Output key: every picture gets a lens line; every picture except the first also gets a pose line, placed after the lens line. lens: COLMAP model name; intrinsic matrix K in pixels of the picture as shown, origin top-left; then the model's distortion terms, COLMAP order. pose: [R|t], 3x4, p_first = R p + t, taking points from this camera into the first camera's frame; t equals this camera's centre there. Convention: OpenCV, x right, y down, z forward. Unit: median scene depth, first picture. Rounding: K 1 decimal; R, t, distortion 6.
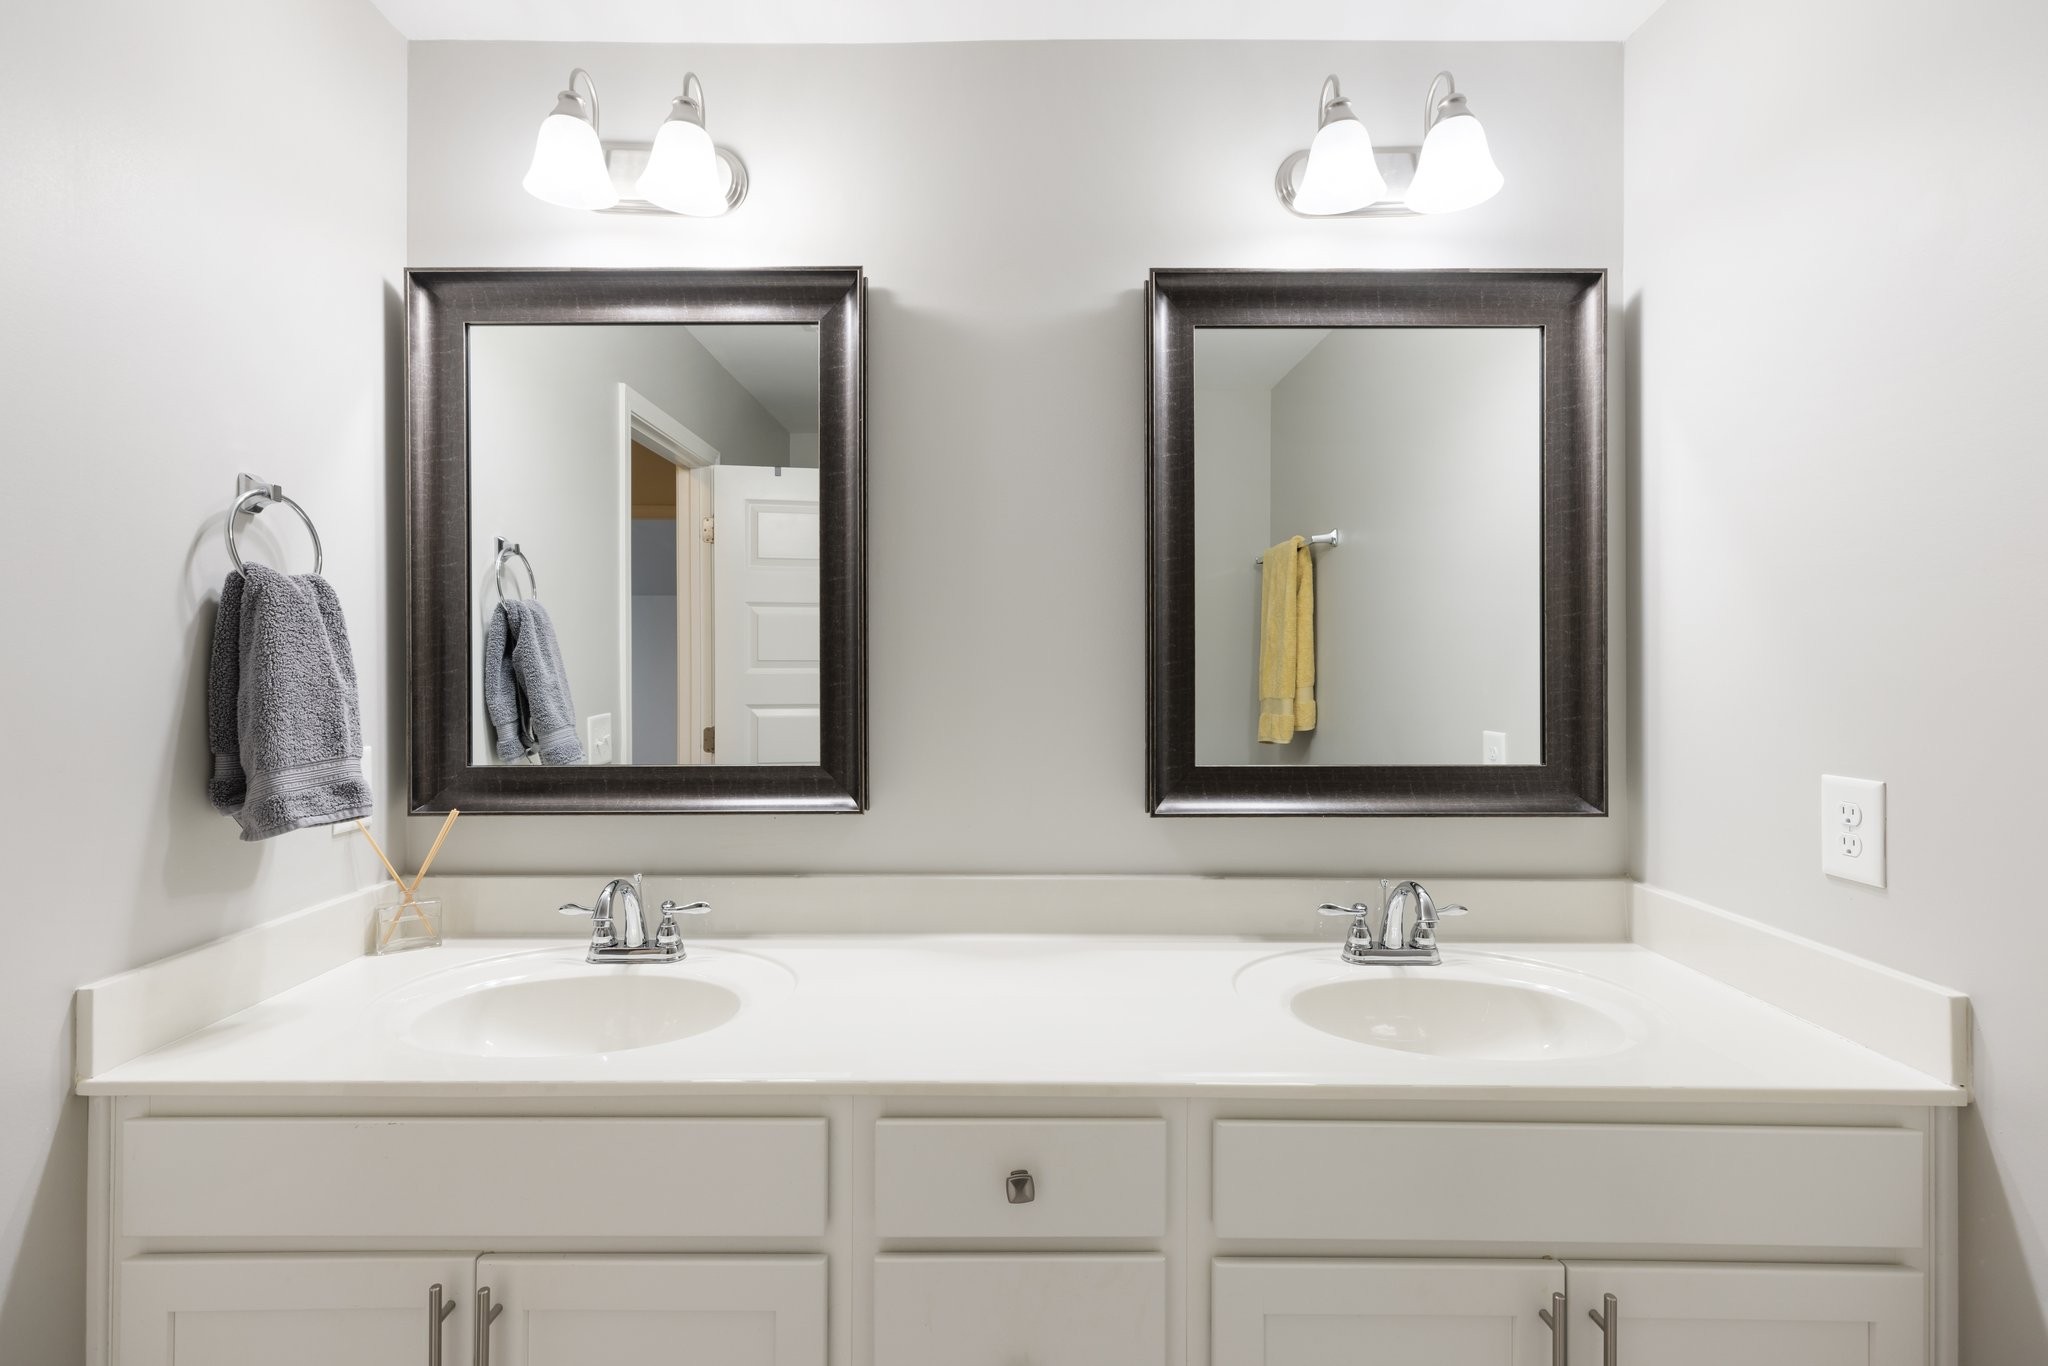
lens RADIAL K [[923.7, 0, 1018.7], [0, 923.7, 662.8], [0, 0, 1]] dist [0.010291, 0.000219]
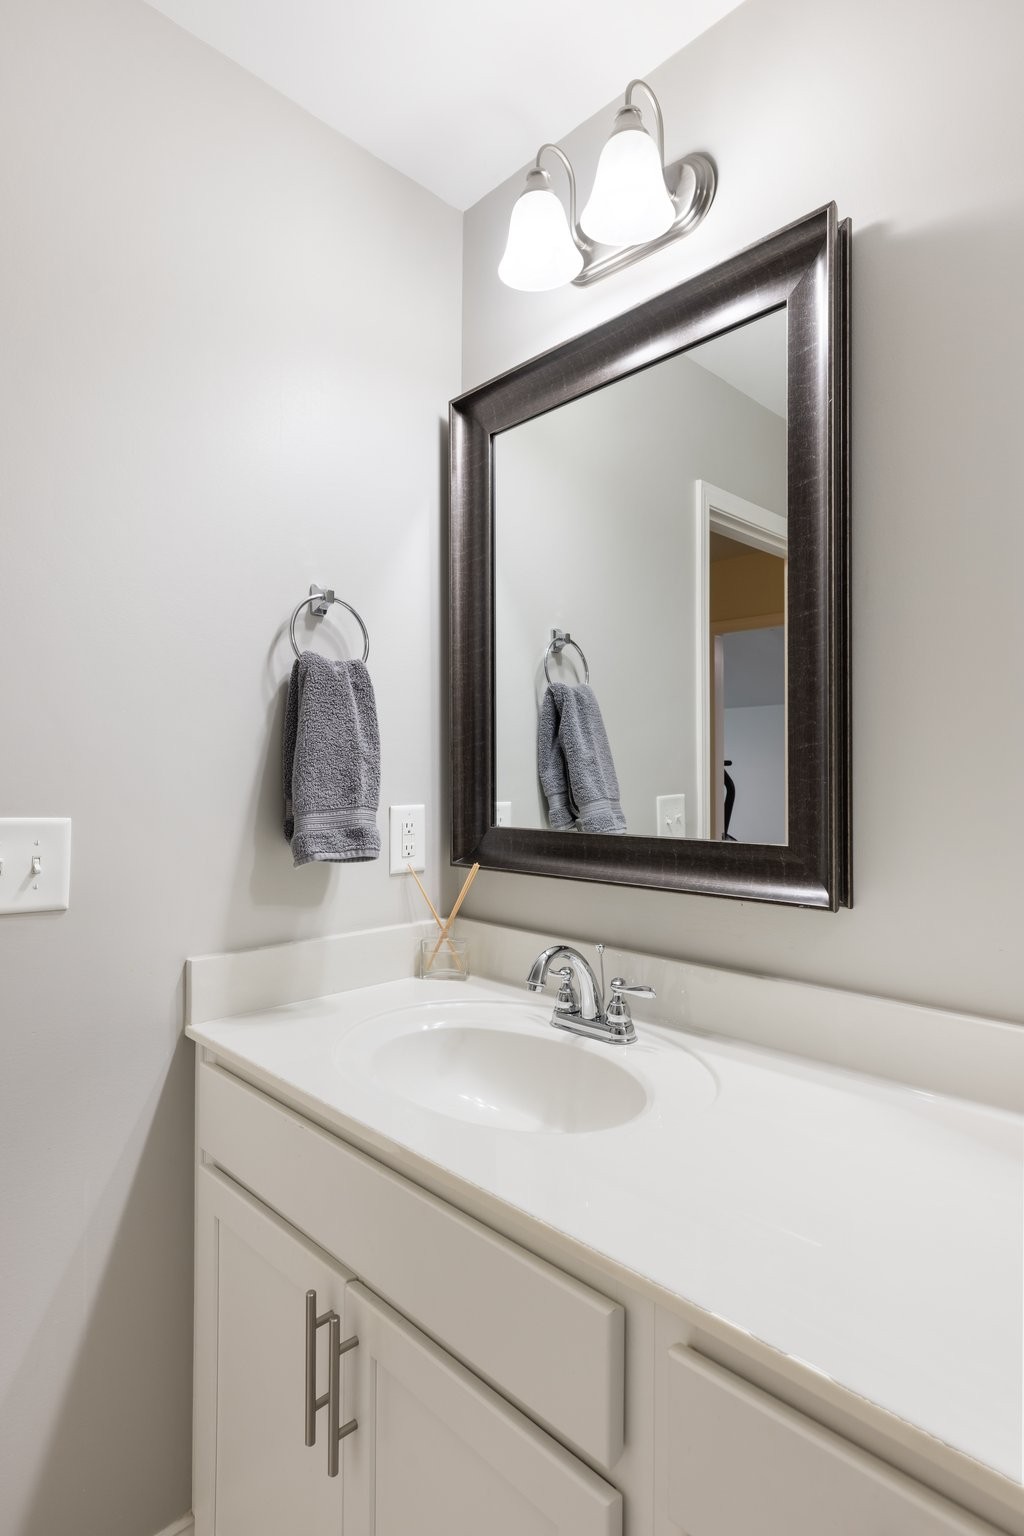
lens RADIAL K [[818.8, 0, 508.9], [0, 818.8, 772.2], [0, 0, 1]] dist [0.002800, 0.017763]
pose [[0.694876, -0.002373, -0.719126, 0.144010], [0.001332, 0.999997, -0.002013, 0.050297], [0.719128, 0.000440, 0.694877, 0.343889]]
